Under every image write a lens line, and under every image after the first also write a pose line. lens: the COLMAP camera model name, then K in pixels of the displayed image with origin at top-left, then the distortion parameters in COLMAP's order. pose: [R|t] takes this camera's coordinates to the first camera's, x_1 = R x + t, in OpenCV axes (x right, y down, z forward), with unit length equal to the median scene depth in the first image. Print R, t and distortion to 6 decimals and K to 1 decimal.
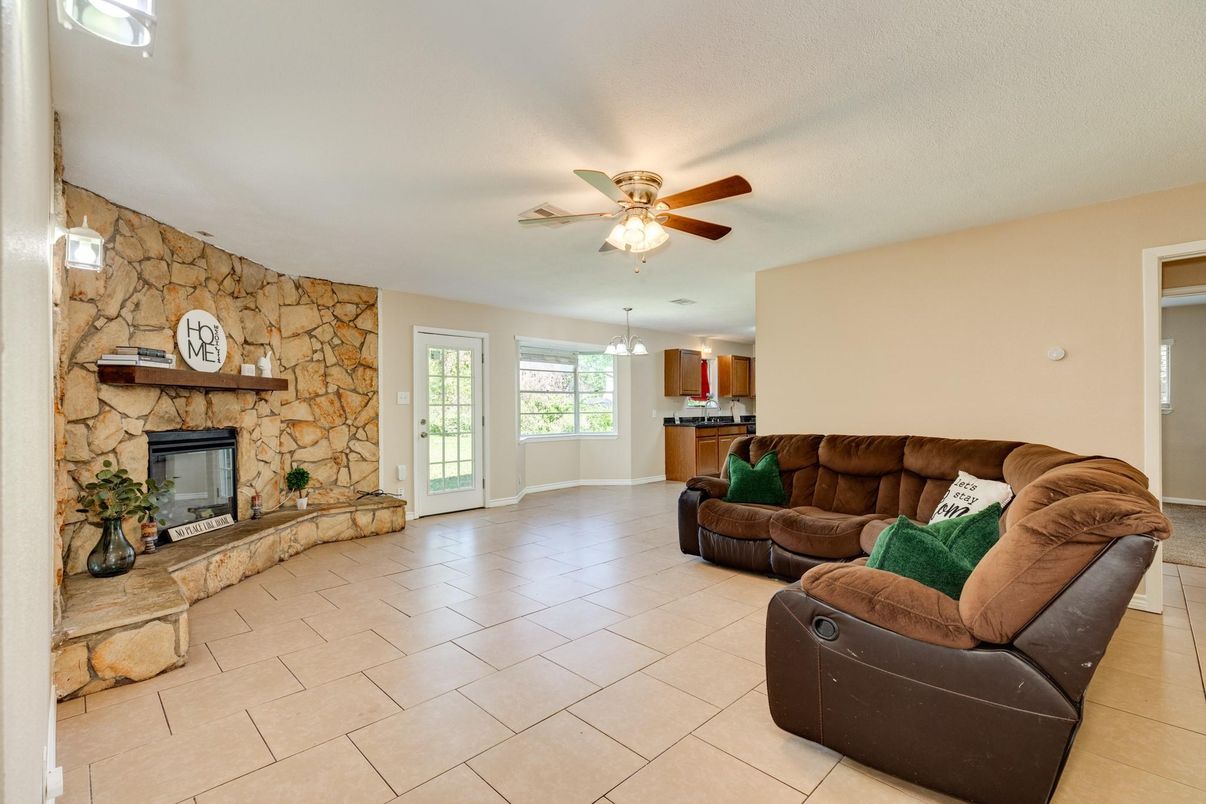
lens RADIAL K [[542.0, 0, 601.4], [0, 542.0, 408.6], [0, 0, 1]] dist [-0.000831, -0.001834]
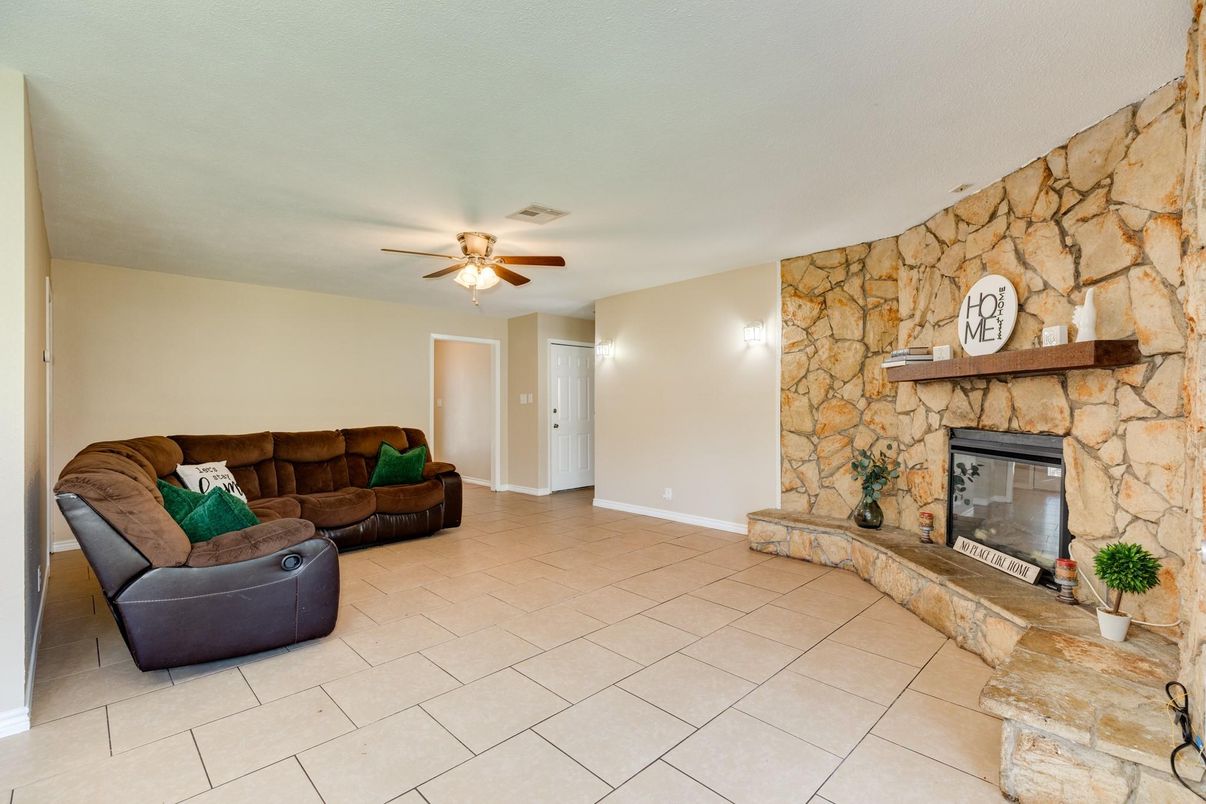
lens RADIAL K [[542.0, 0, 604.6], [0, 542.0, 404.9], [0, 0, 1]] dist [-0.000831, -0.001834]
pose [[-0.999972, 0.004895, 0.005691, -0.196313], [0.004886, 0.999987, -0.001573, 0.001027], [-0.005699, -0.001545, -0.999983, 1.795797]]
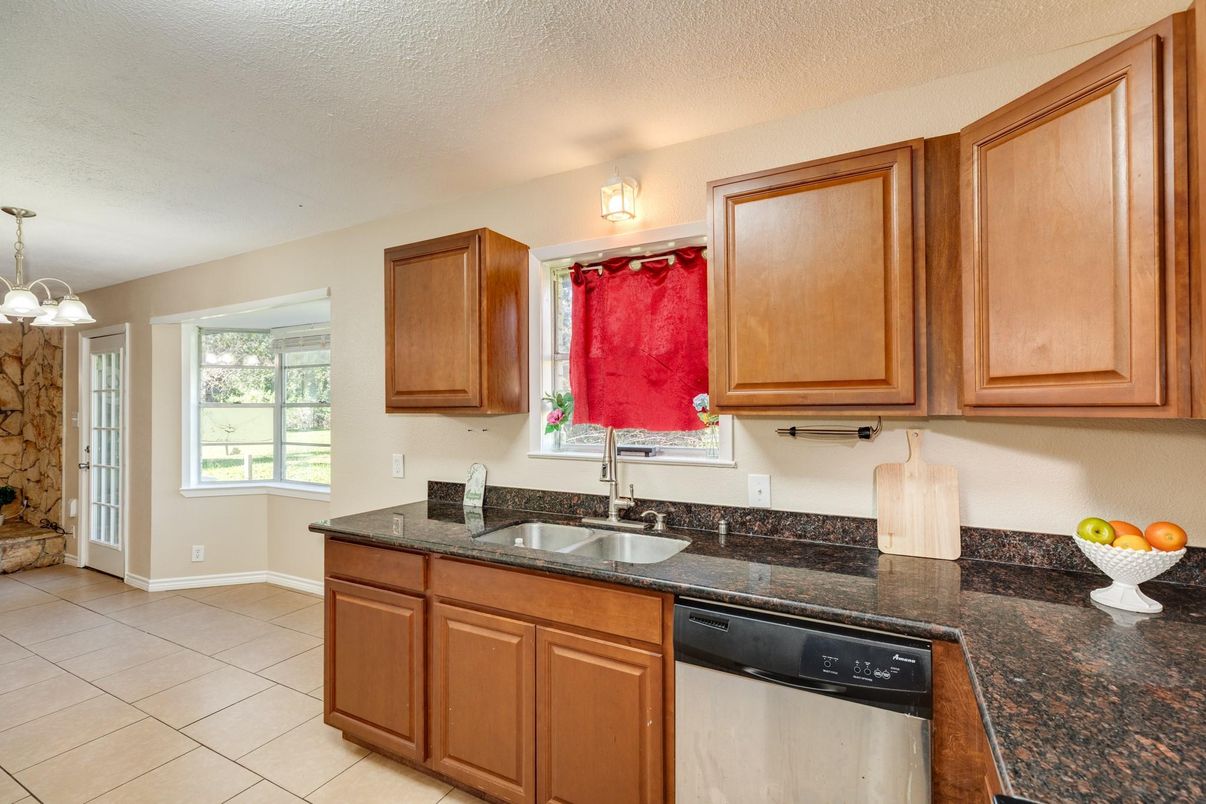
lens RADIAL K [[542.0, 0, 601.5], [0, 542.0, 404.0], [0, 0, 1]] dist [-0.000831, -0.001834]
pose [[0.293680, -0.003598, -0.955897, 1.023323], [0.008924, 0.999960, -0.001022, -0.050688], [0.955862, -0.008230, 0.293700, 2.293070]]
